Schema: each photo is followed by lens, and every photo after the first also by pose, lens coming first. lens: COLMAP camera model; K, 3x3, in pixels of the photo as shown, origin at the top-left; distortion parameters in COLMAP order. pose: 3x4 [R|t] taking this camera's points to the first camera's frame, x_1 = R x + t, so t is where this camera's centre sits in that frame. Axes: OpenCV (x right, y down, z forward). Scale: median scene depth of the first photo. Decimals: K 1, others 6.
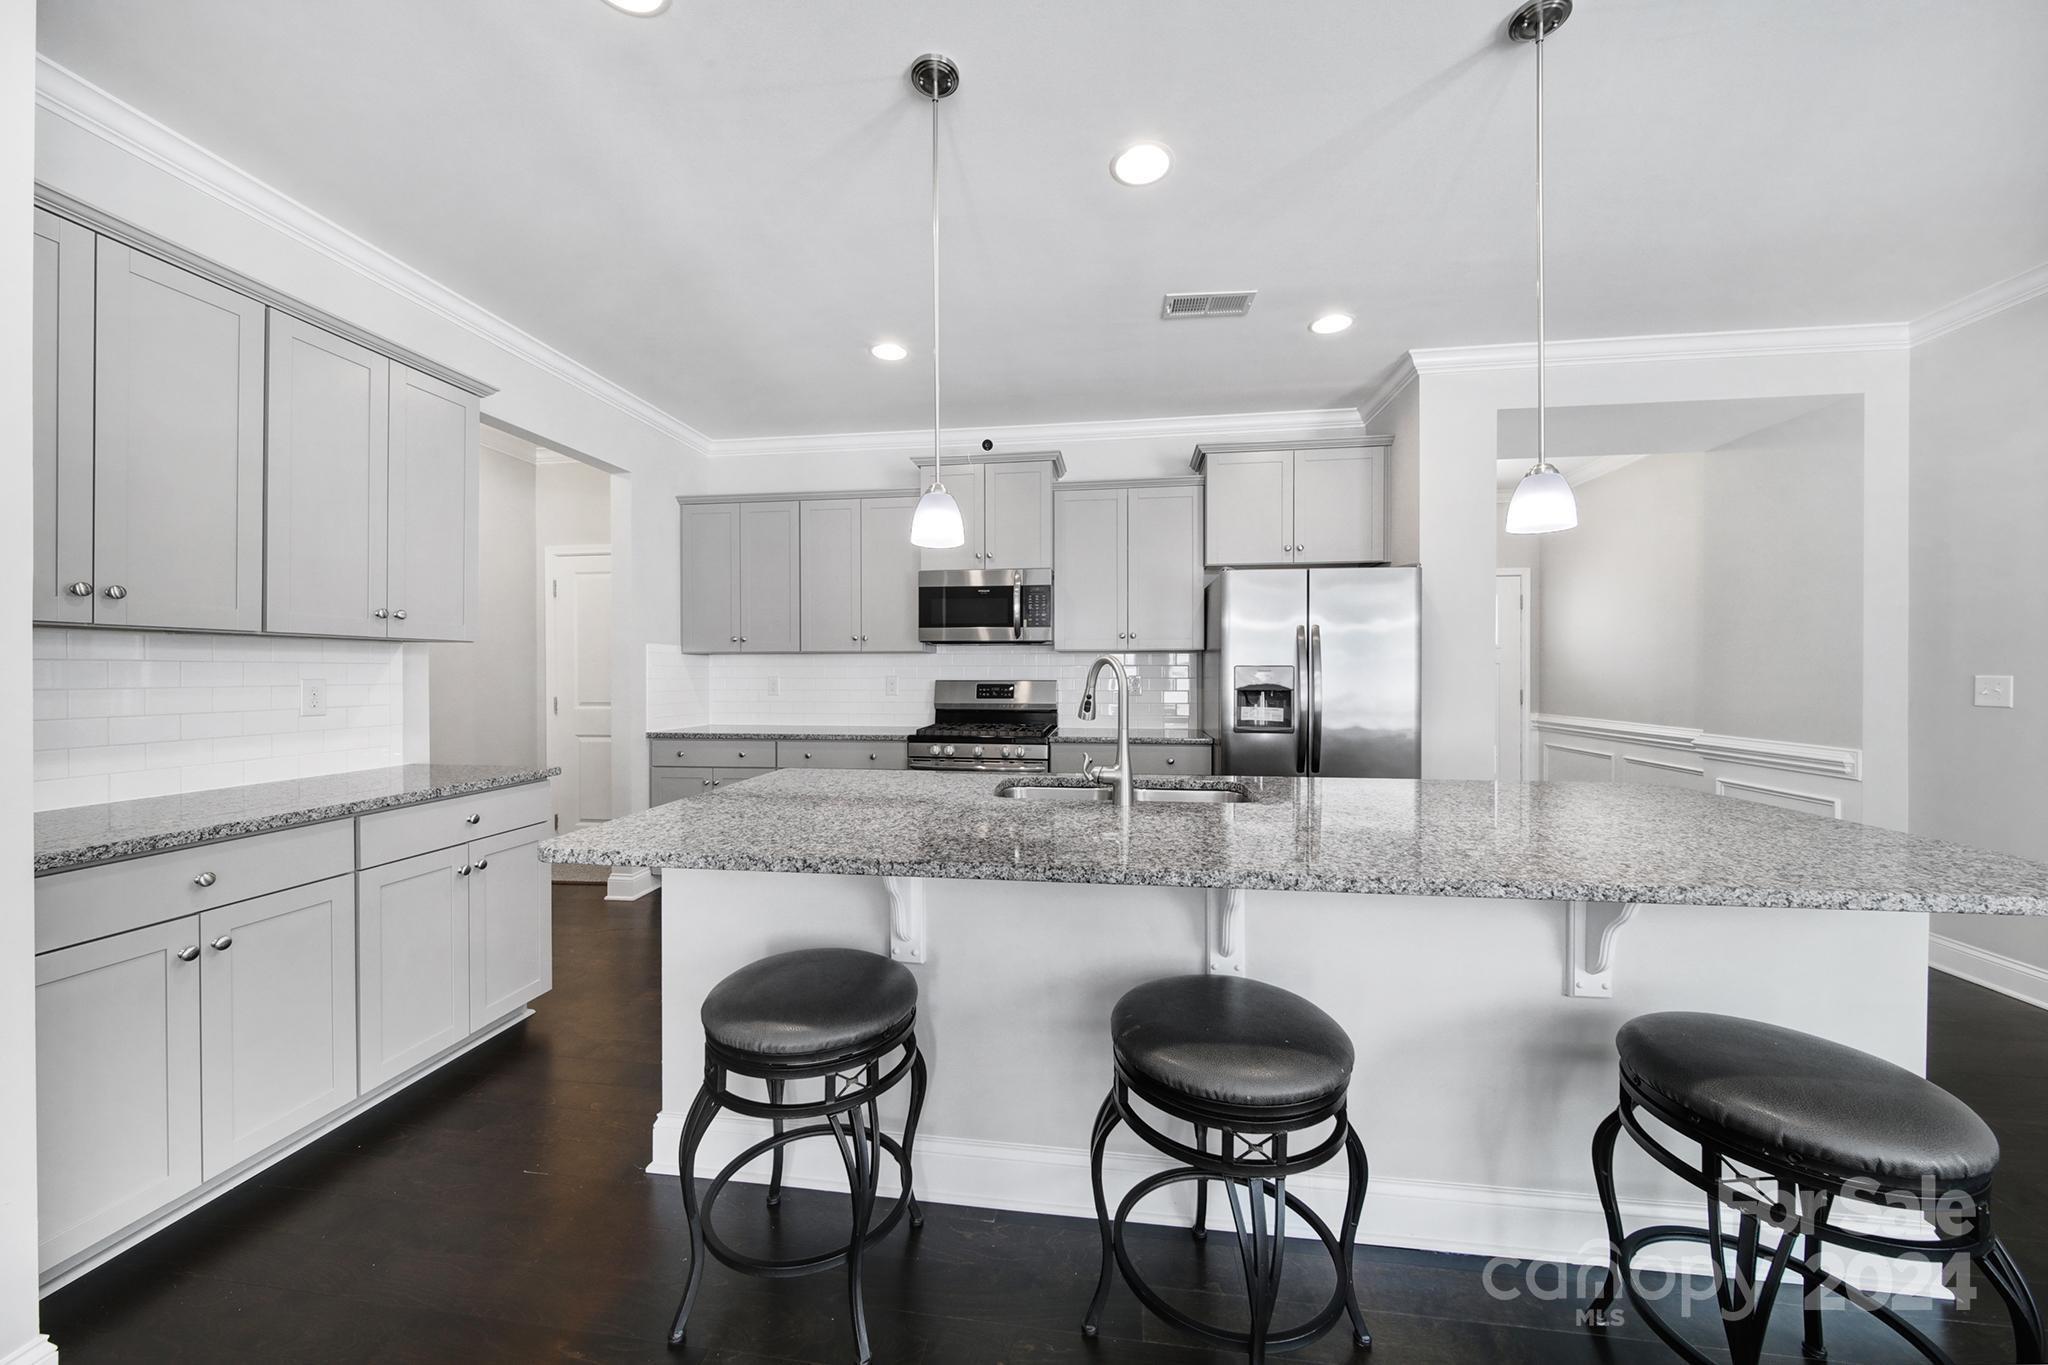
lens RADIAL K [[723.0, 0, 1017.2], [0, 723.0, 675.6], [0, 0, 1]] dist [0.000172, -0.000890]
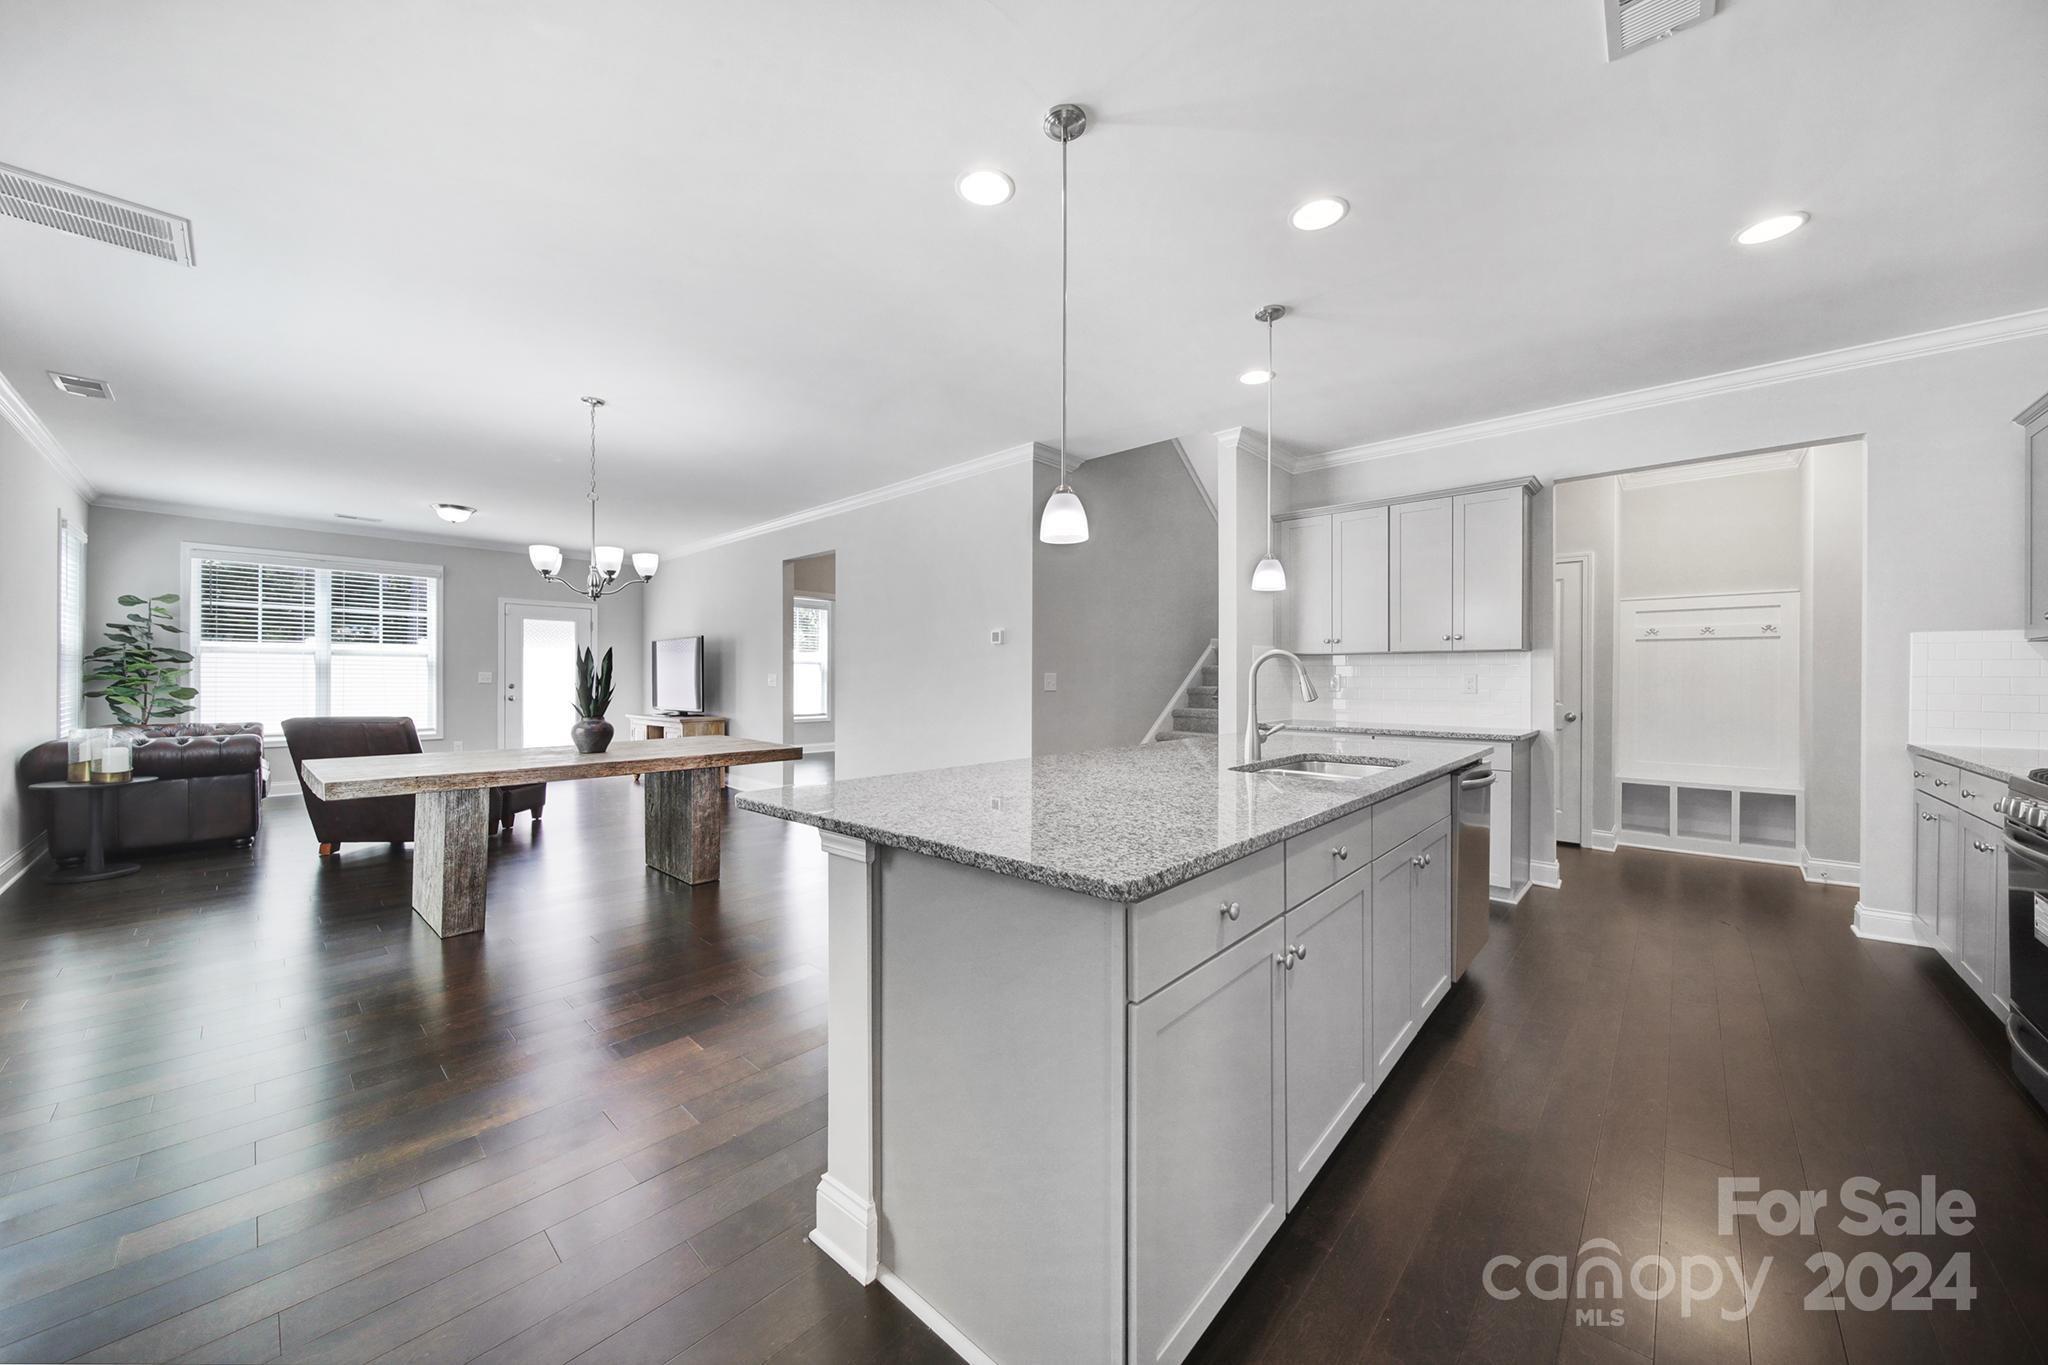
lens RADIAL K [[723.0, 0, 1023.0], [0, 723.0, 678.9], [0, 0, 1]] dist [0.000172, -0.000890]
pose [[-0.570108, 0.000148, -0.821570, 0.758478], [-0.007106, 0.999962, 0.005111, 0.010560], [0.821539, 0.008752, -0.570085, 0.704999]]
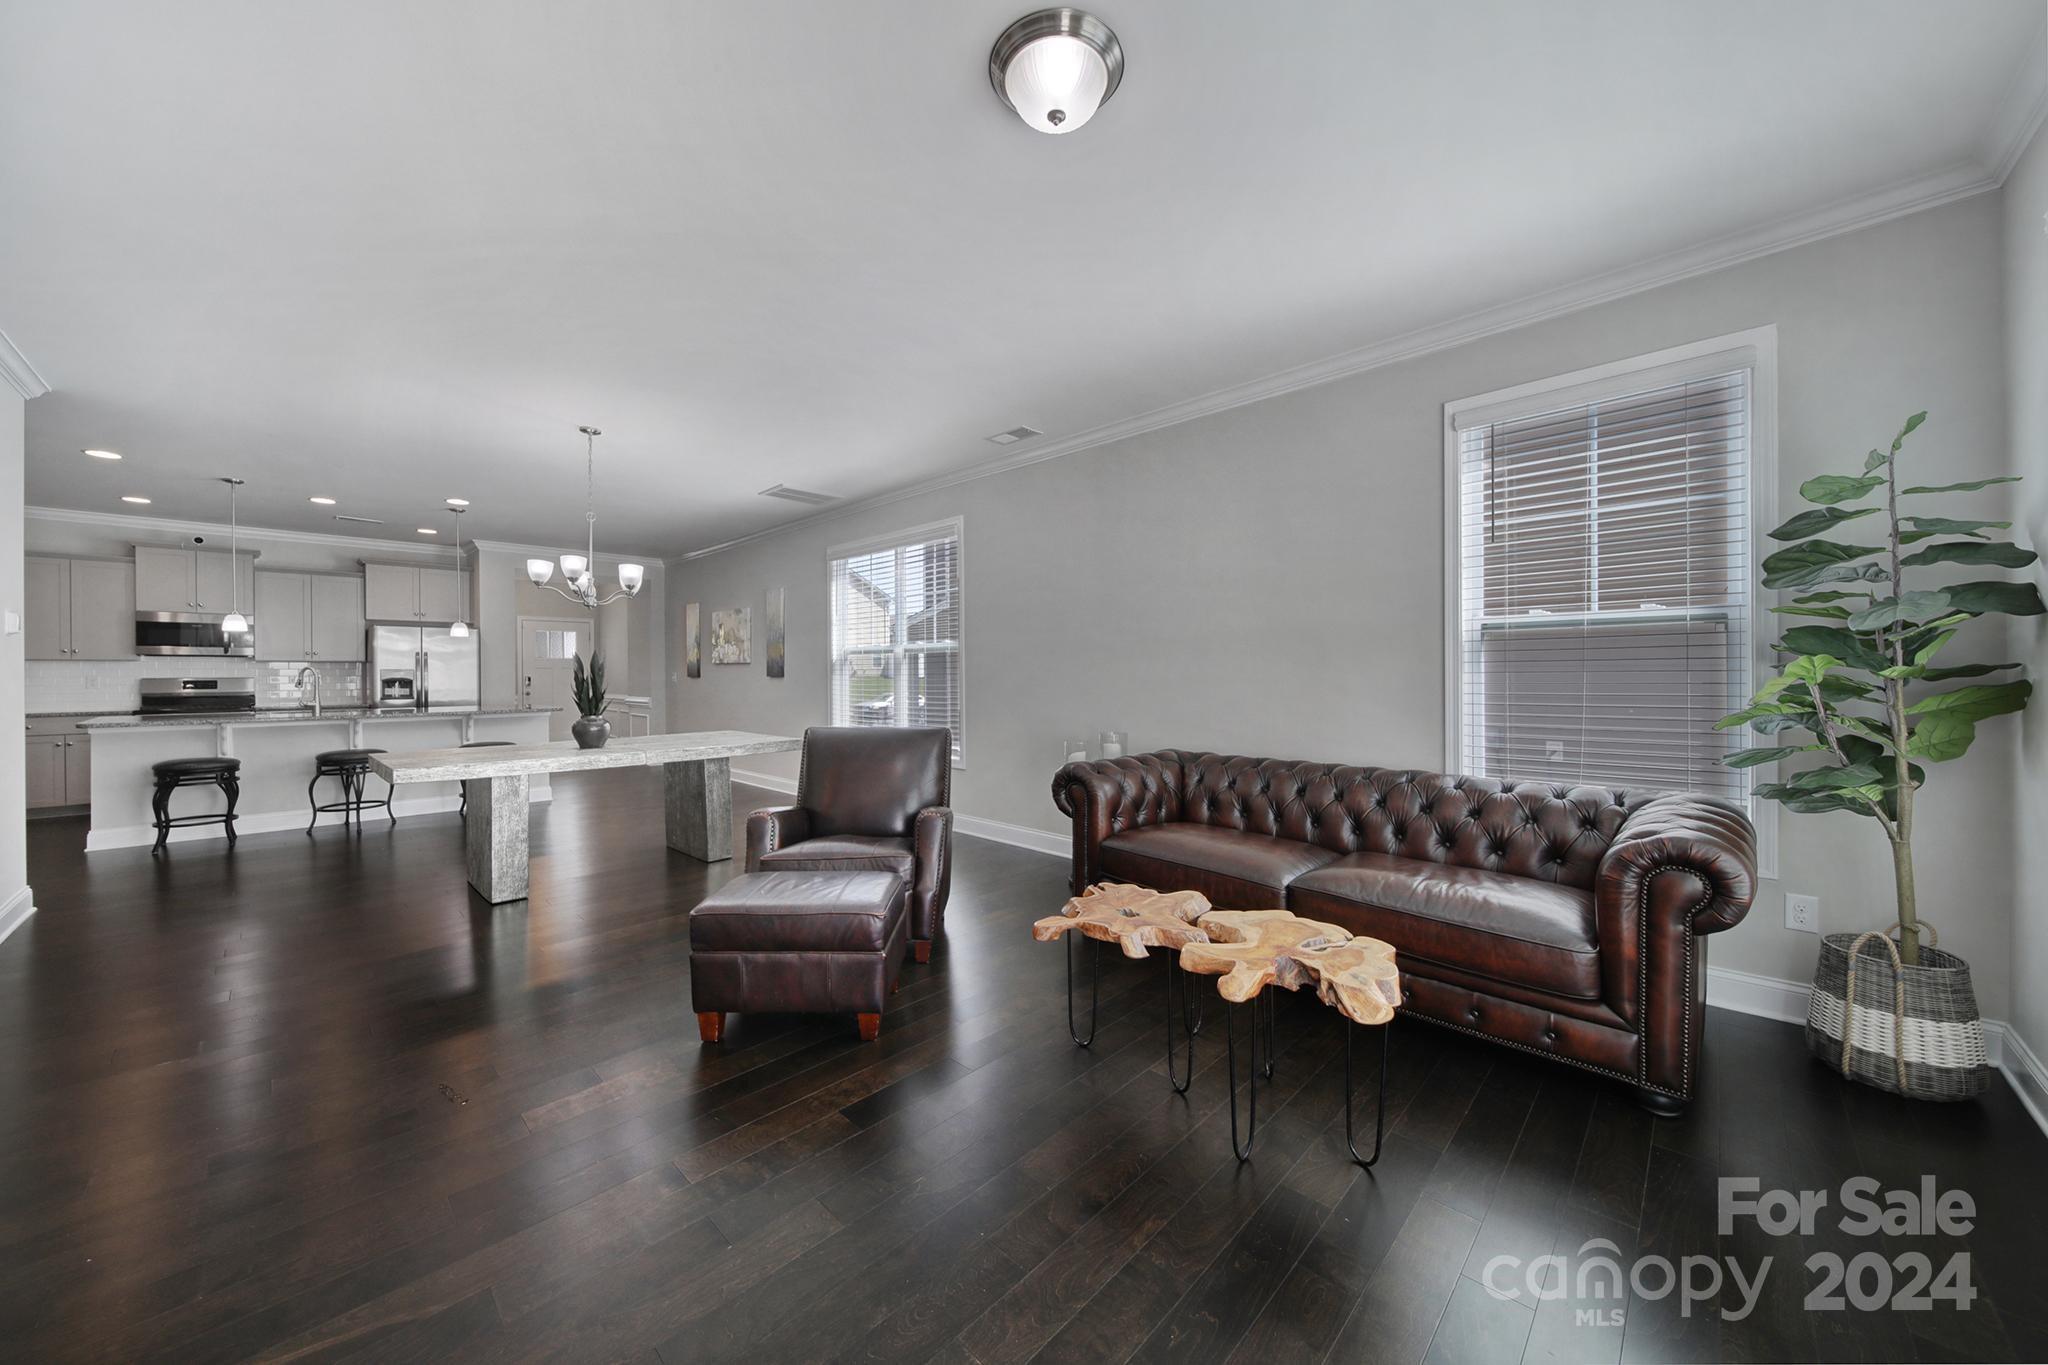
lens RADIAL K [[723.0, 0, 1012.8], [0, 723.0, 677.9], [0, 0, 1]] dist [0.000172, -0.000890]
pose [[0.591064, -0.009769, 0.806566, -0.302527], [0.009633, 0.999941, 0.005051, 0.017419], [-0.806567, 0.004784, 0.591123, -1.670410]]
